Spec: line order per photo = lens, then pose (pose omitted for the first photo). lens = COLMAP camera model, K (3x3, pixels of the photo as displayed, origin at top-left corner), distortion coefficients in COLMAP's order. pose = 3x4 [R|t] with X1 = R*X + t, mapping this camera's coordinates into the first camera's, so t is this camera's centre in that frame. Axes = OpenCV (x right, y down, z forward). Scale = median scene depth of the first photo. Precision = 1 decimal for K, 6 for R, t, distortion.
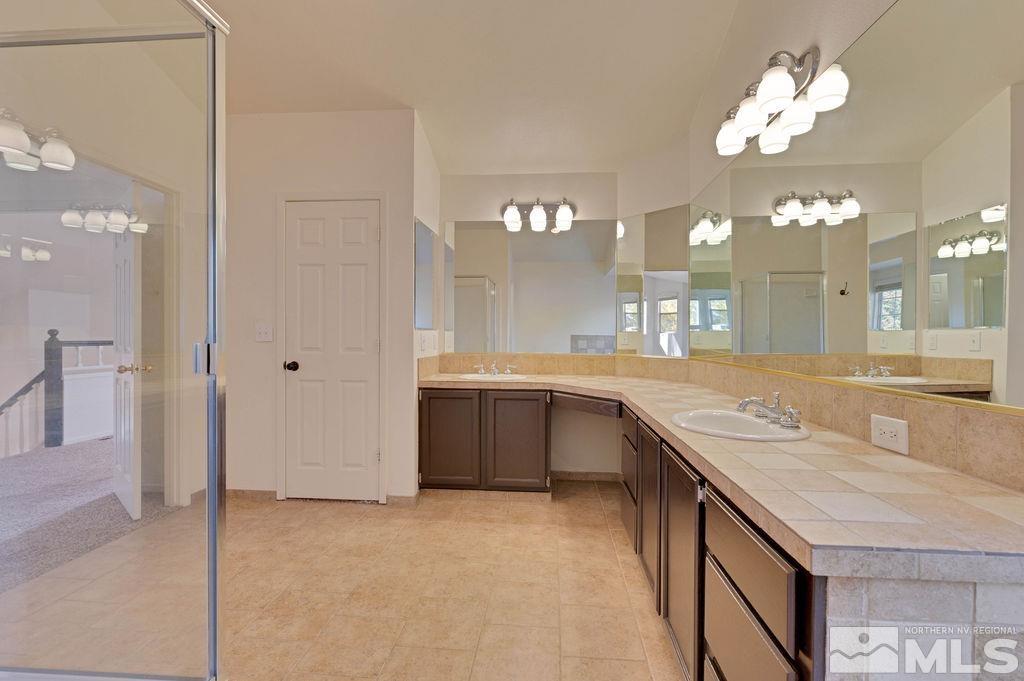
lens RADIAL K [[442.8, 0, 521.8], [0, 442.8, 336.5], [0, 0, 1]] dist [0.000261, 0.000138]
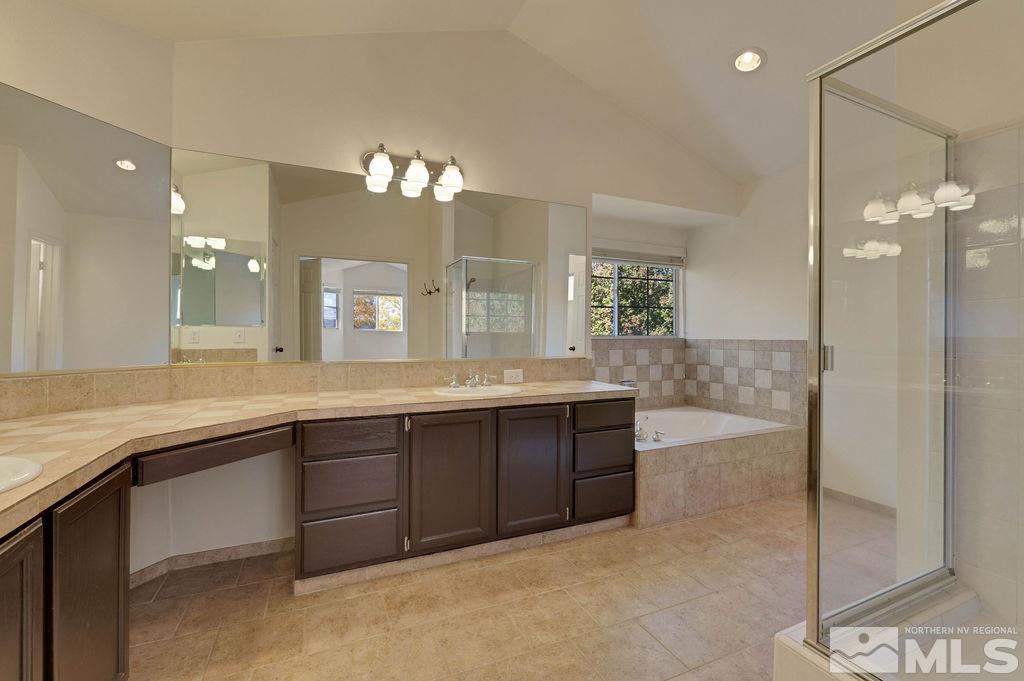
lens RADIAL K [[442.8, 0, 521.8], [0, 442.8, 336.5], [0, 0, 1]] dist [0.000261, 0.000138]
pose [[-0.488607, -0.011676, 0.872426, -0.787124], [-0.010269, 0.999918, 0.007631, -0.007164], [-0.872443, -0.005231, -0.488687, 1.334123]]
